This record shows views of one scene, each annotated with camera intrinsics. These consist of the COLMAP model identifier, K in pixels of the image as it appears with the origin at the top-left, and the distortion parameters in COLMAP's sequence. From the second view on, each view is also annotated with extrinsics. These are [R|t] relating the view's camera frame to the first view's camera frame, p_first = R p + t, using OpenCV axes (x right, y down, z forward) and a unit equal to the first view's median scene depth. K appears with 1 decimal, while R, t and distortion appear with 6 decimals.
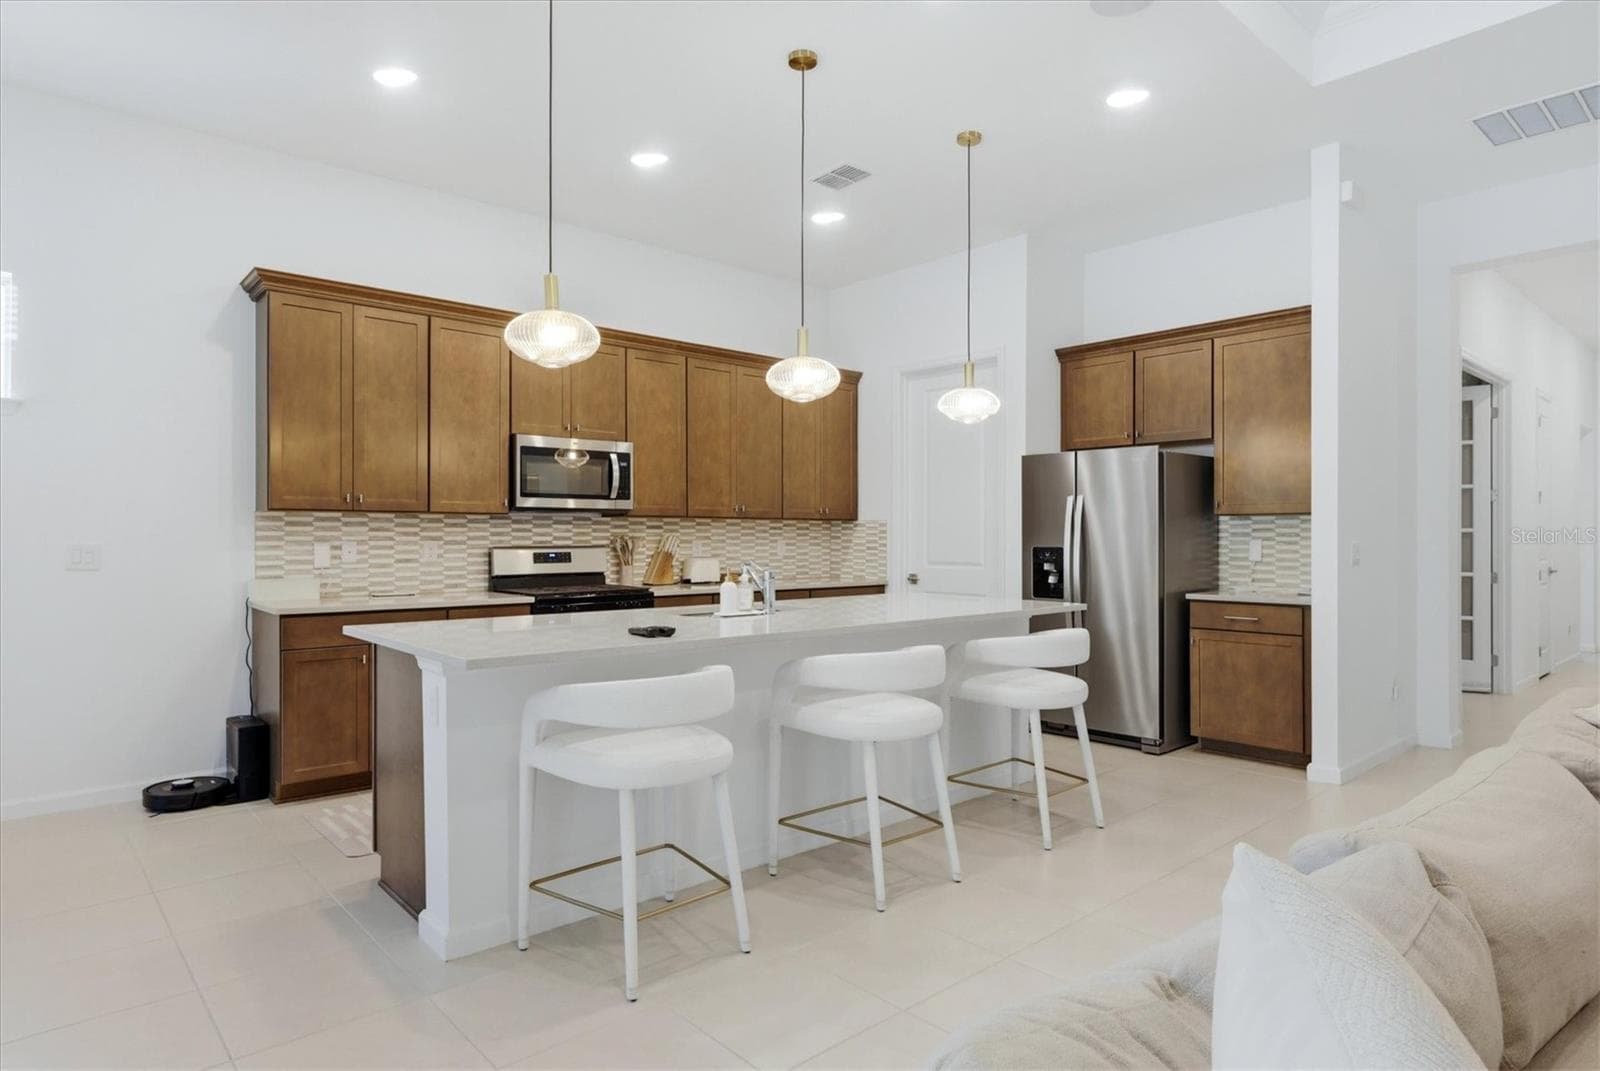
lens RADIAL K [[822.7, 0, 789.9], [0, 822.7, 533.4], [0, 0, 1]] dist [0.001697, 0.001800]
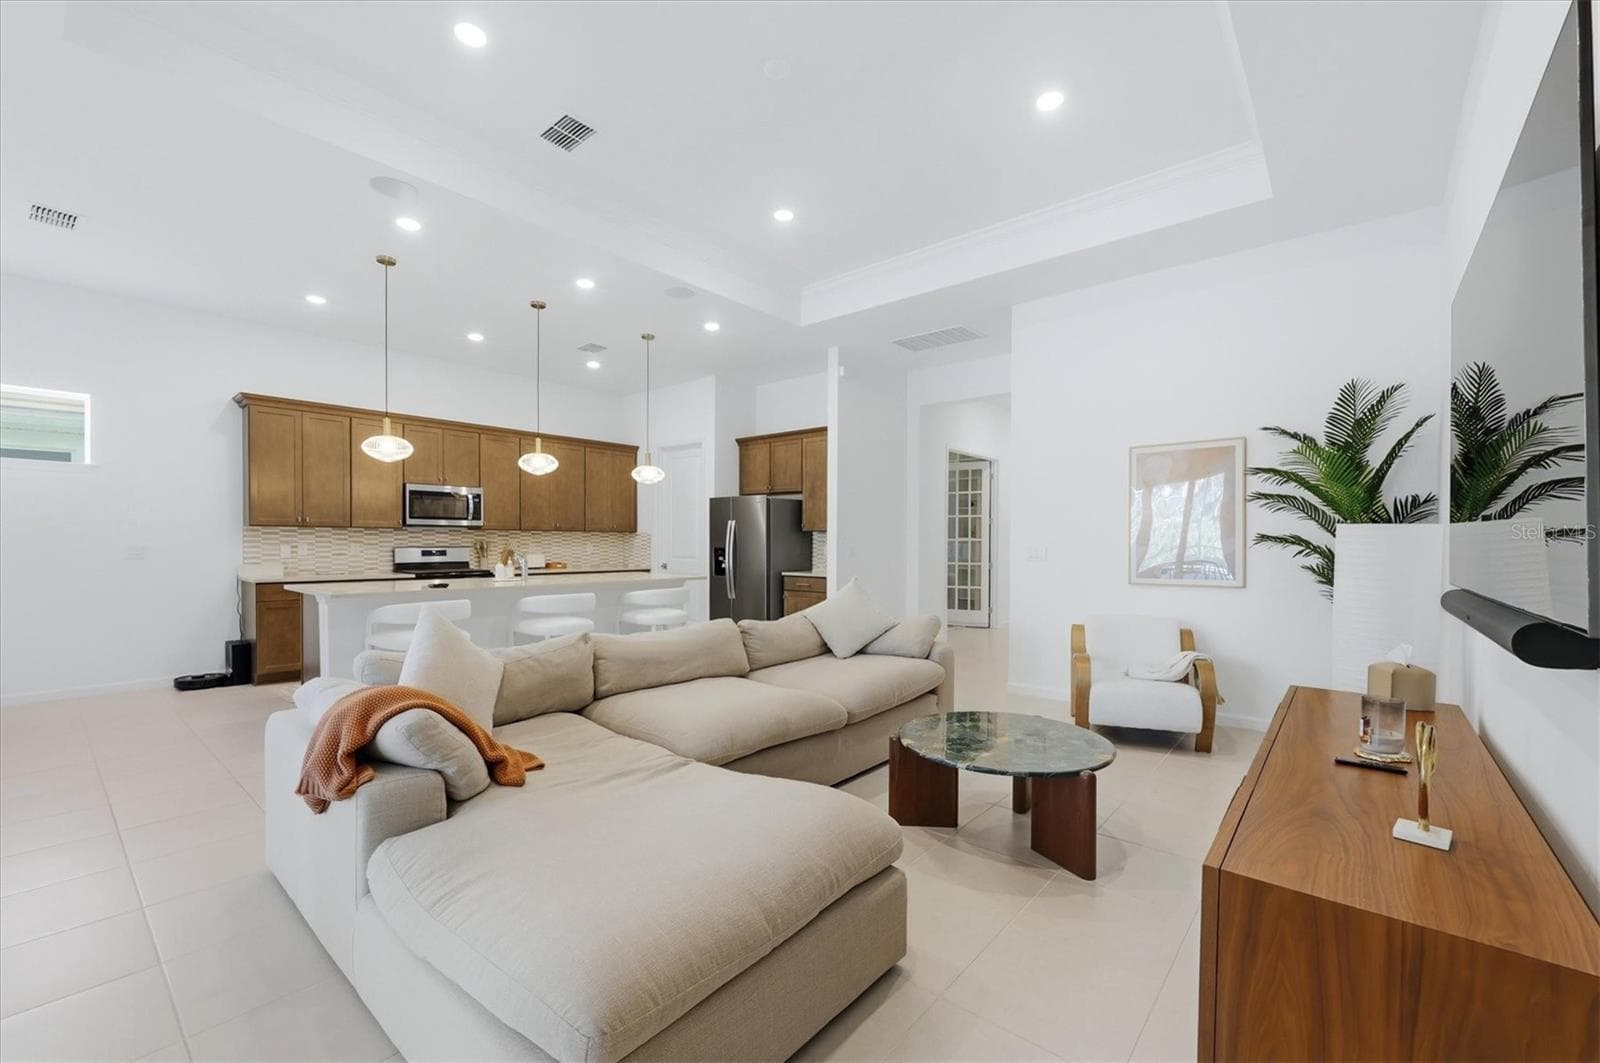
lens RADIAL K [[604.9, 0, 790.7], [0, 604.9, 546.3], [0, 0, 1]] dist [-0.002437, -0.000228]
pose [[0.991380, 0.003160, 0.130981, 0.318076], [-0.004794, 0.999915, 0.012159, -0.004383], [-0.130931, -0.012682, 0.991310, -0.403001]]
